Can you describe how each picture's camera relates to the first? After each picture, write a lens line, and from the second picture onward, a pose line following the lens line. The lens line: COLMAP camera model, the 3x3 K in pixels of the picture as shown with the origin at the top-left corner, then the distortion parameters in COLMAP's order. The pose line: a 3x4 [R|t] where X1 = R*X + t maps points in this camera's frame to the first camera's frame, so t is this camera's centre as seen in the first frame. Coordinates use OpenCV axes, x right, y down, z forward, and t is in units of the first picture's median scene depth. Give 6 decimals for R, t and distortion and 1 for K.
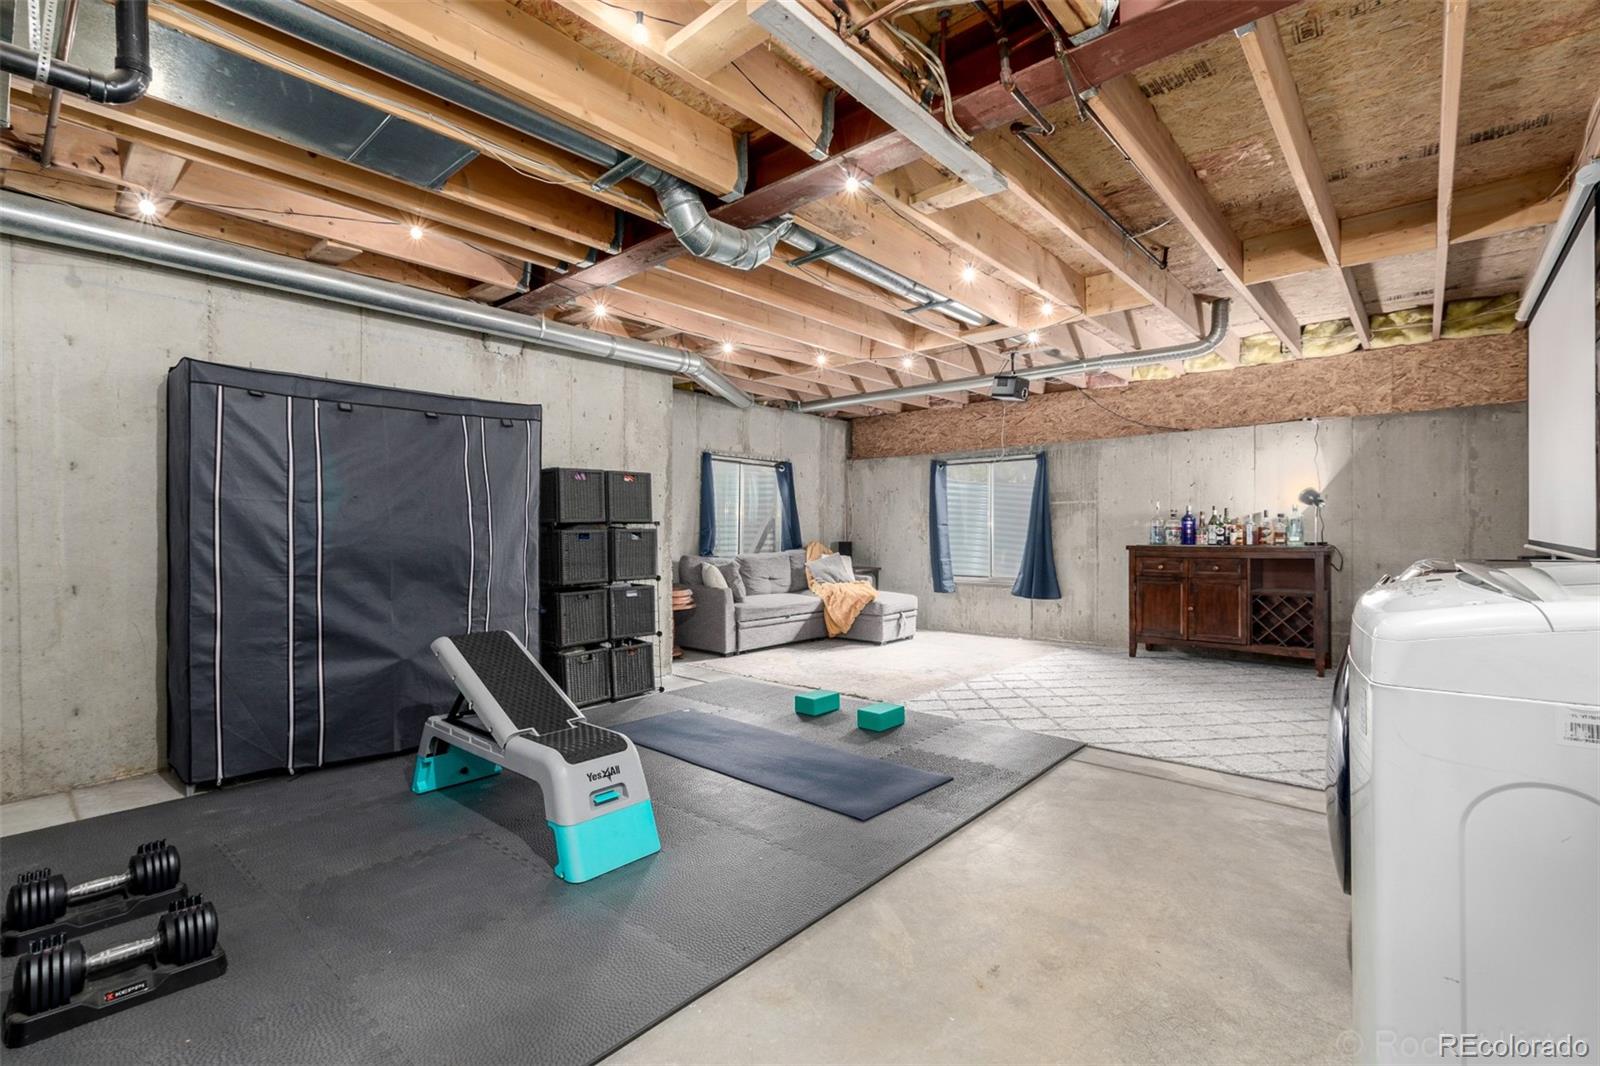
lens RADIAL K [[719.0, 0, 802.7], [0, 719.0, 530.9], [0, 0, 1]] dist [0.009708, -0.001075]
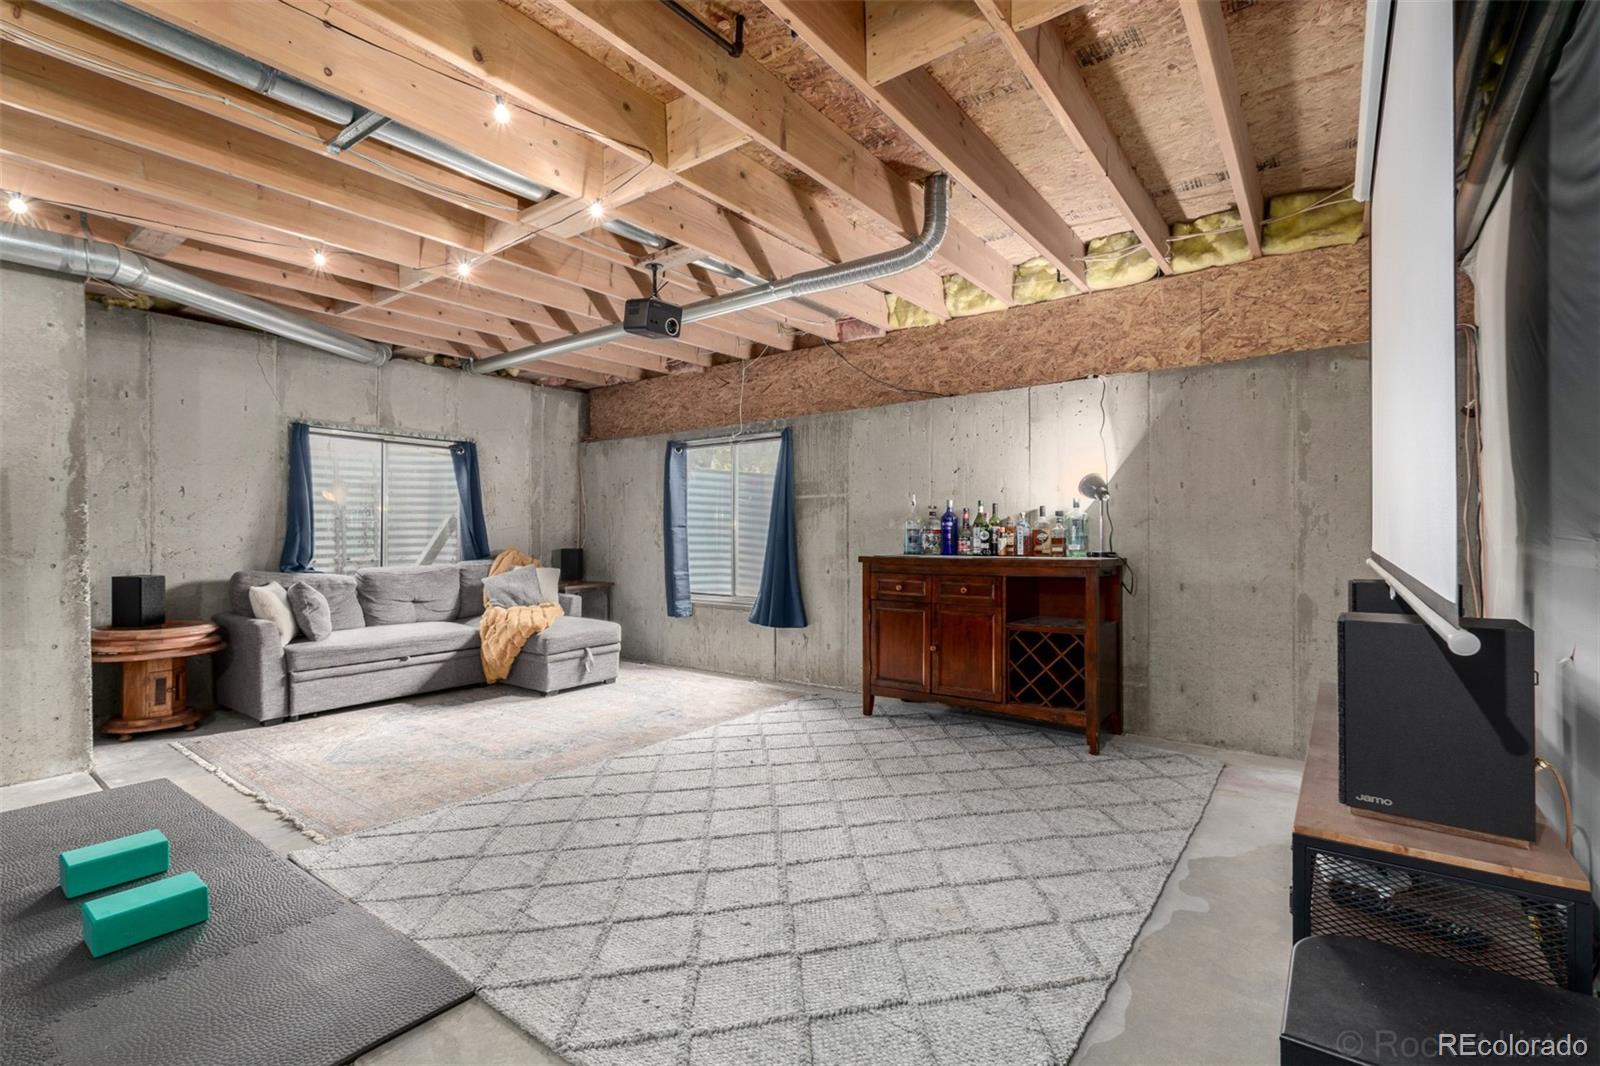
lens RADIAL K [[719.0, 0, 796.7], [0, 719.0, 530.4], [0, 0, 1]] dist [0.009708, -0.001075]
pose [[0.997361, 0.000046, 0.072605, 0.338561], [0.000171, 0.999996, -0.002992, -0.002812], [-0.072605, 0.002997, 0.997356, 0.304345]]
